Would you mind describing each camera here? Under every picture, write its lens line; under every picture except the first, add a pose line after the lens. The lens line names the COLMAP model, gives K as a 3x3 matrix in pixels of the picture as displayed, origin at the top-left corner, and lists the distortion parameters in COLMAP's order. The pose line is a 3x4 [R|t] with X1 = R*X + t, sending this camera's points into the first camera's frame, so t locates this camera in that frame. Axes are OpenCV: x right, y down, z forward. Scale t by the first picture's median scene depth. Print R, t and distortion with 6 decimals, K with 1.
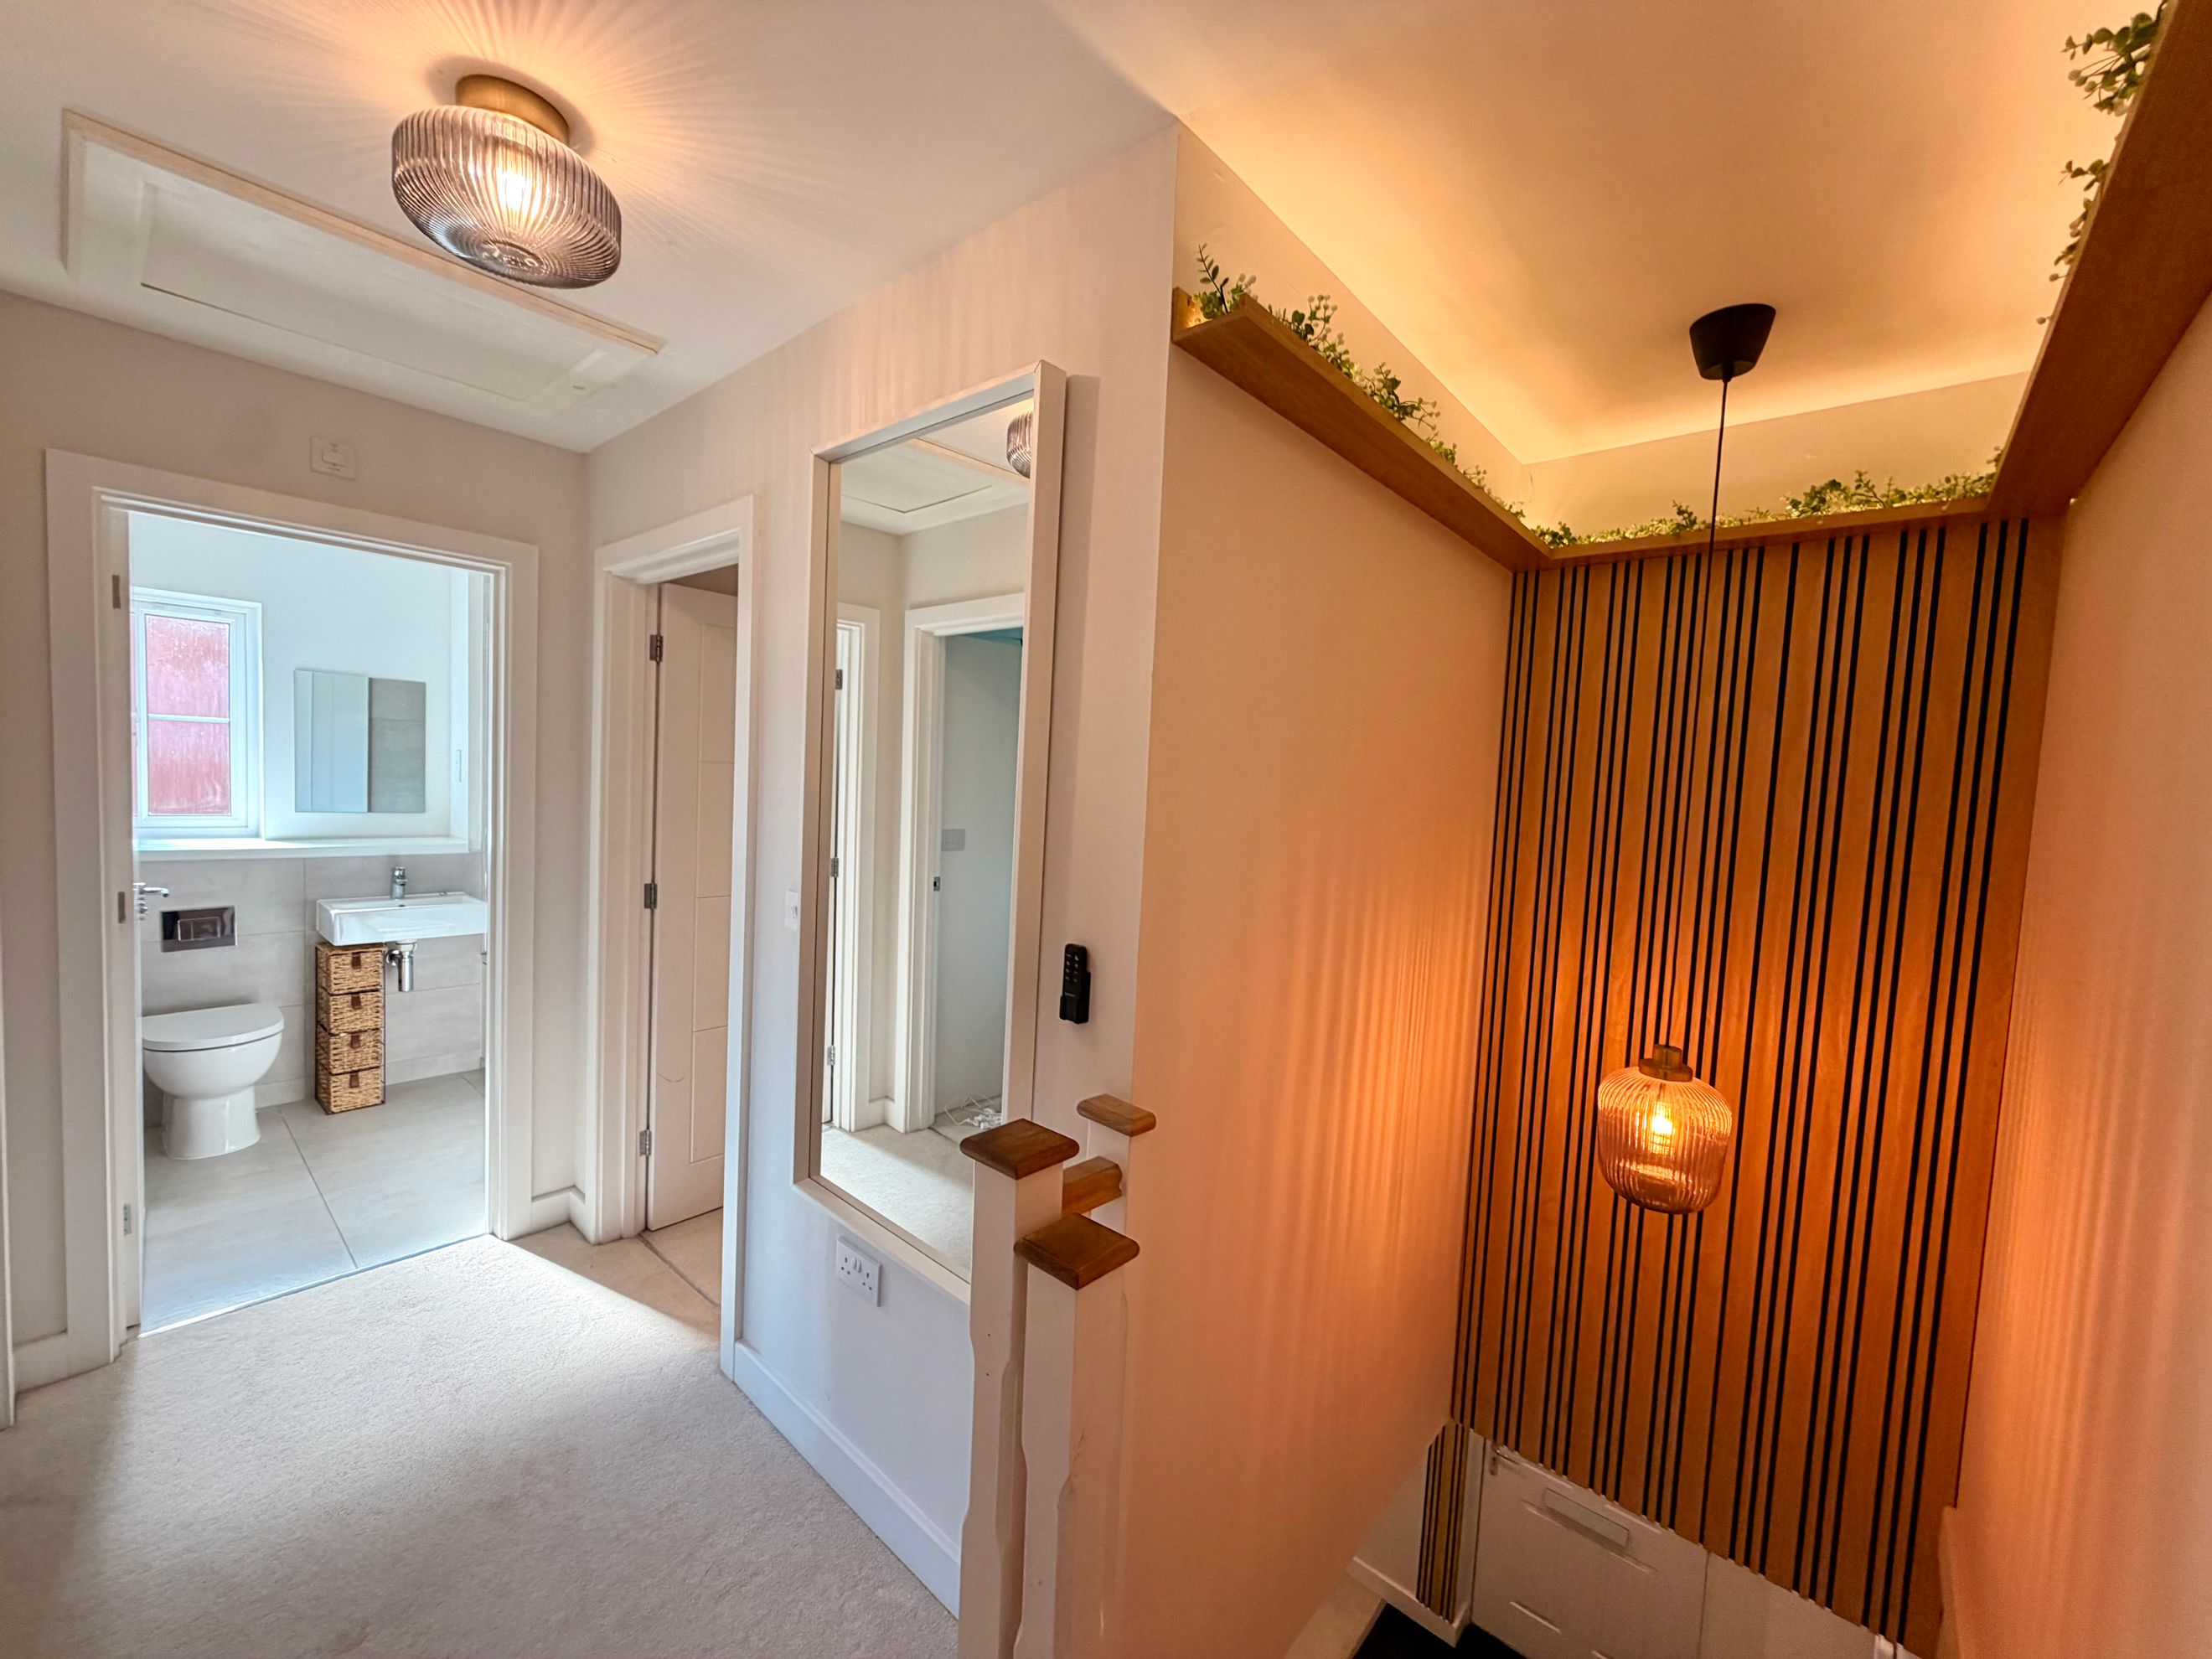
lens RADIAL K [[885.1, 0, 1083.7], [0, 885.1, 831.5], [0, 0, 1]] dist [0.000847, -0.000092]
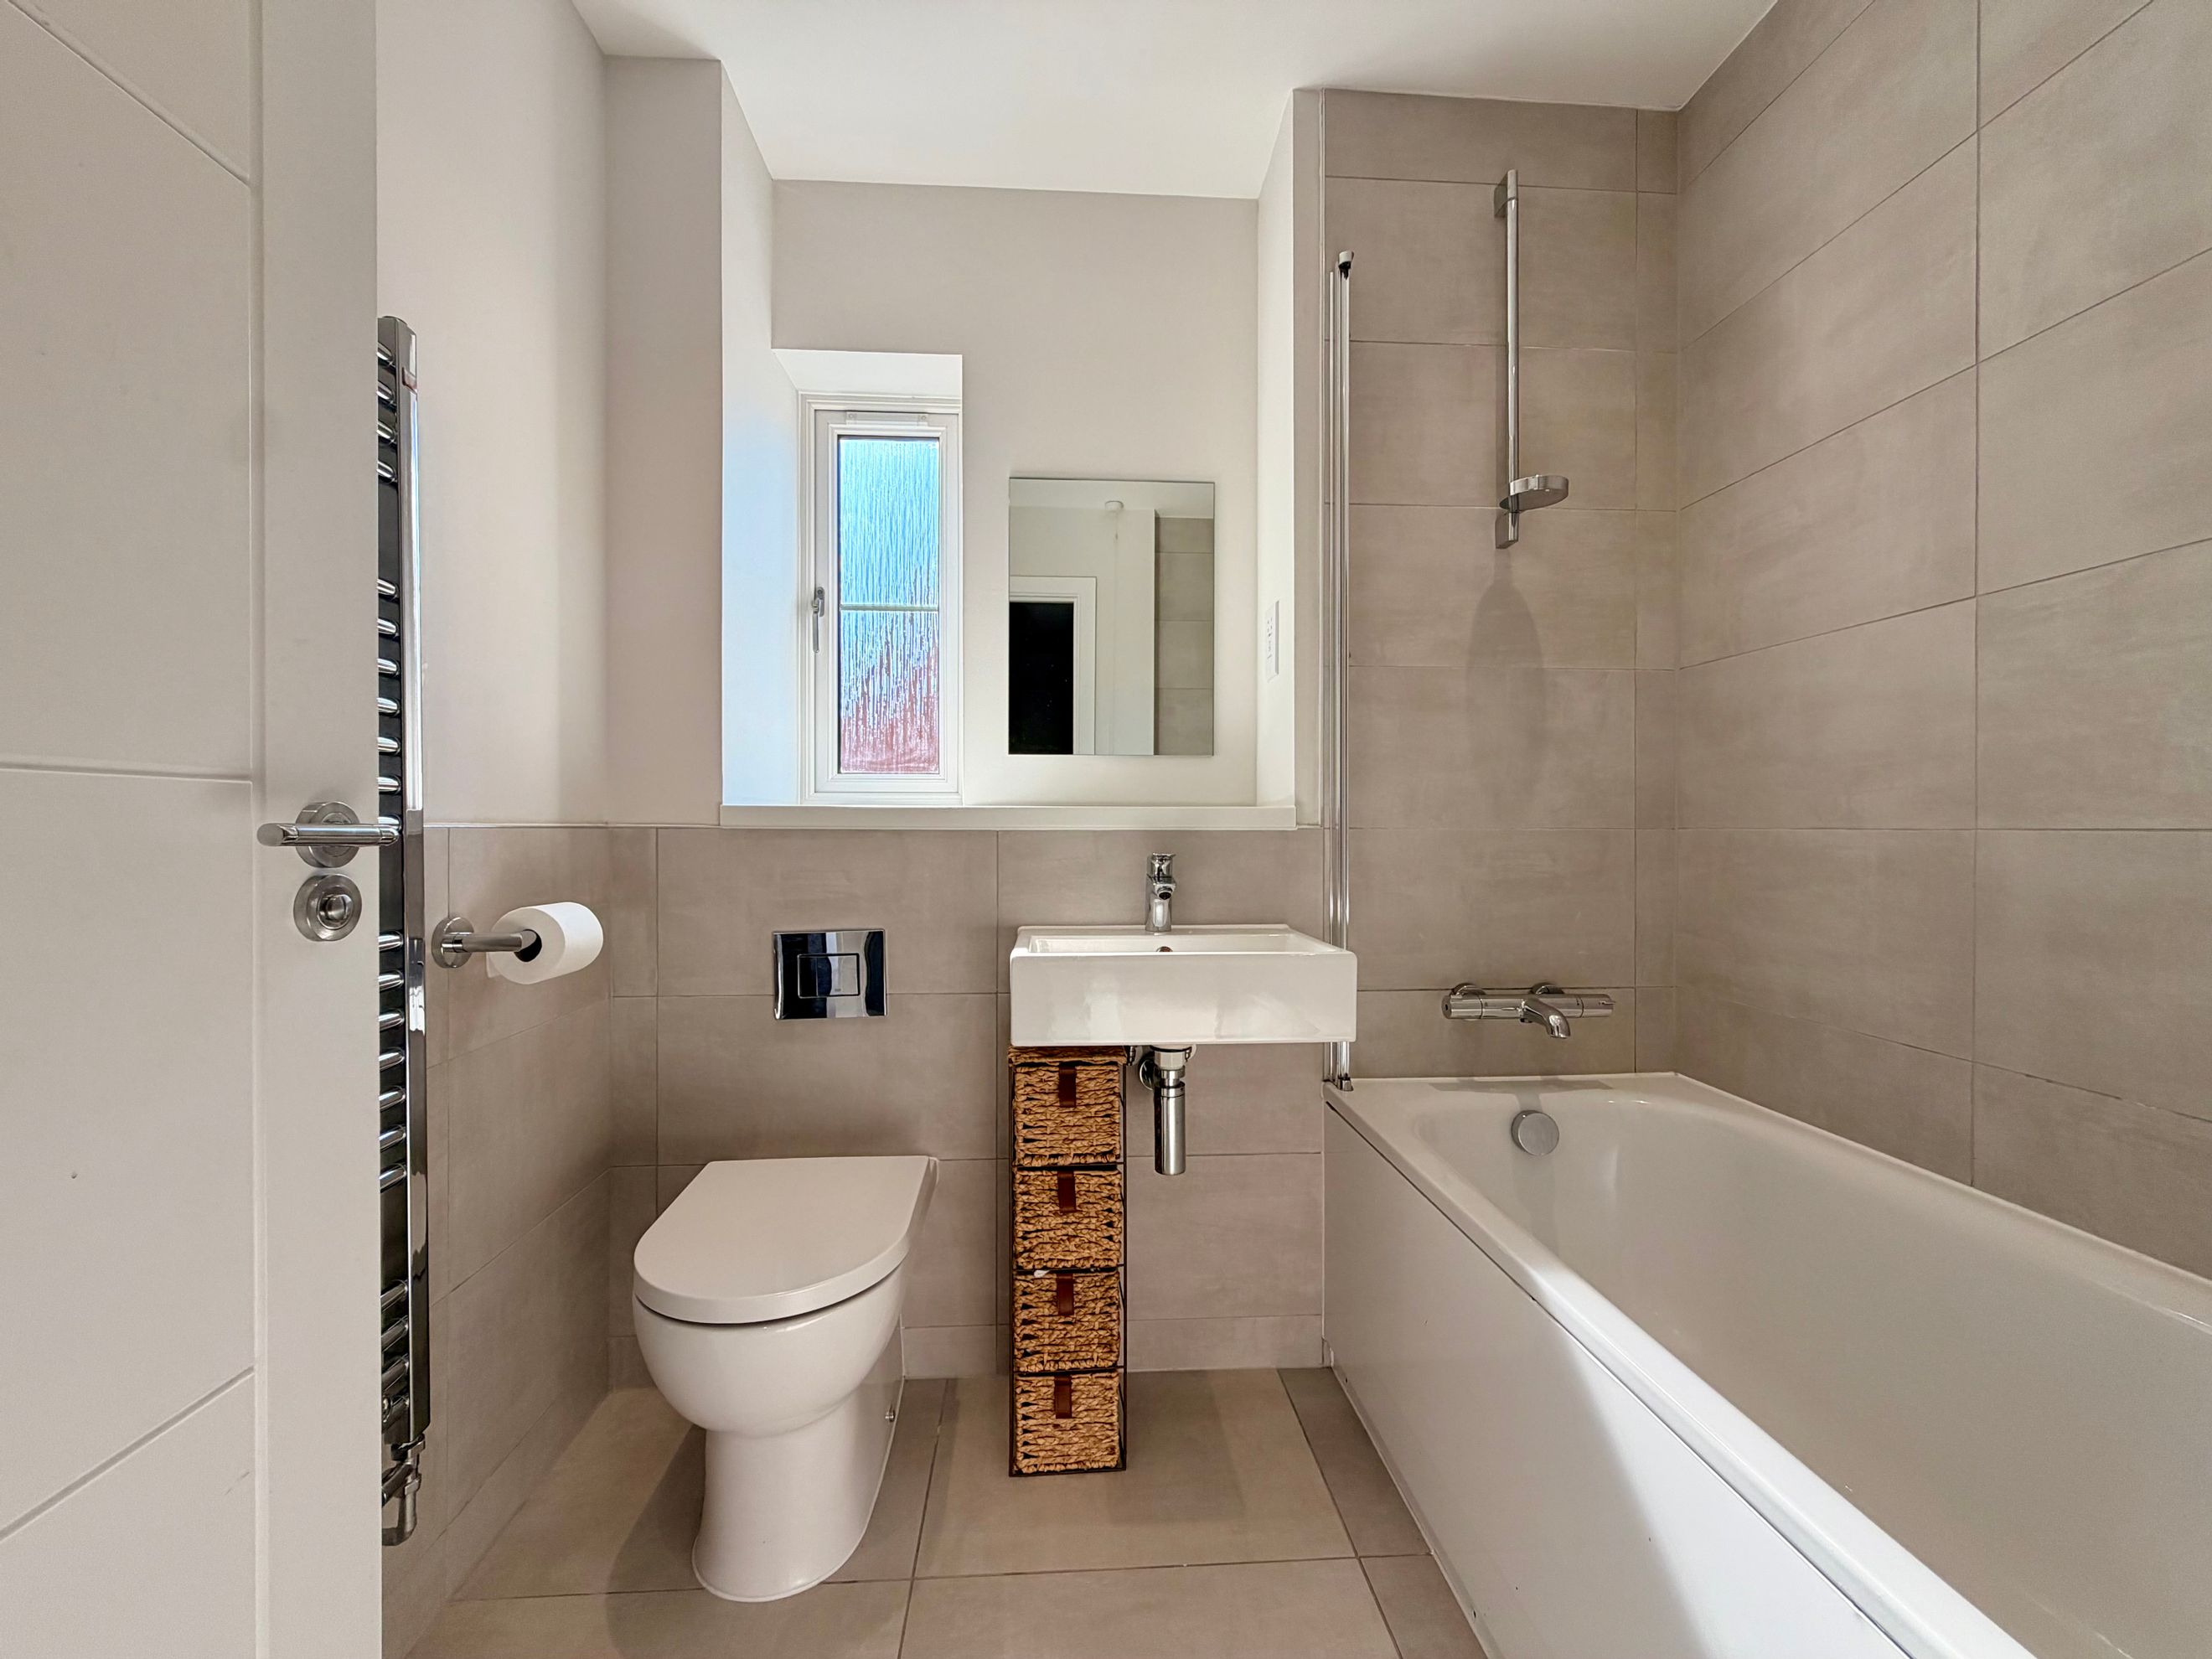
lens RADIAL K [[885.1, 0, 1098.6], [0, 885.1, 826.6], [0, 0, 1]] dist [0.000847, -0.000092]
pose [[0.713168, -0.041968, -0.699736, -0.528413], [-0.007396, 0.997700, -0.067377, 0.057756], [0.700954, 0.053227, 0.711218, 0.718599]]
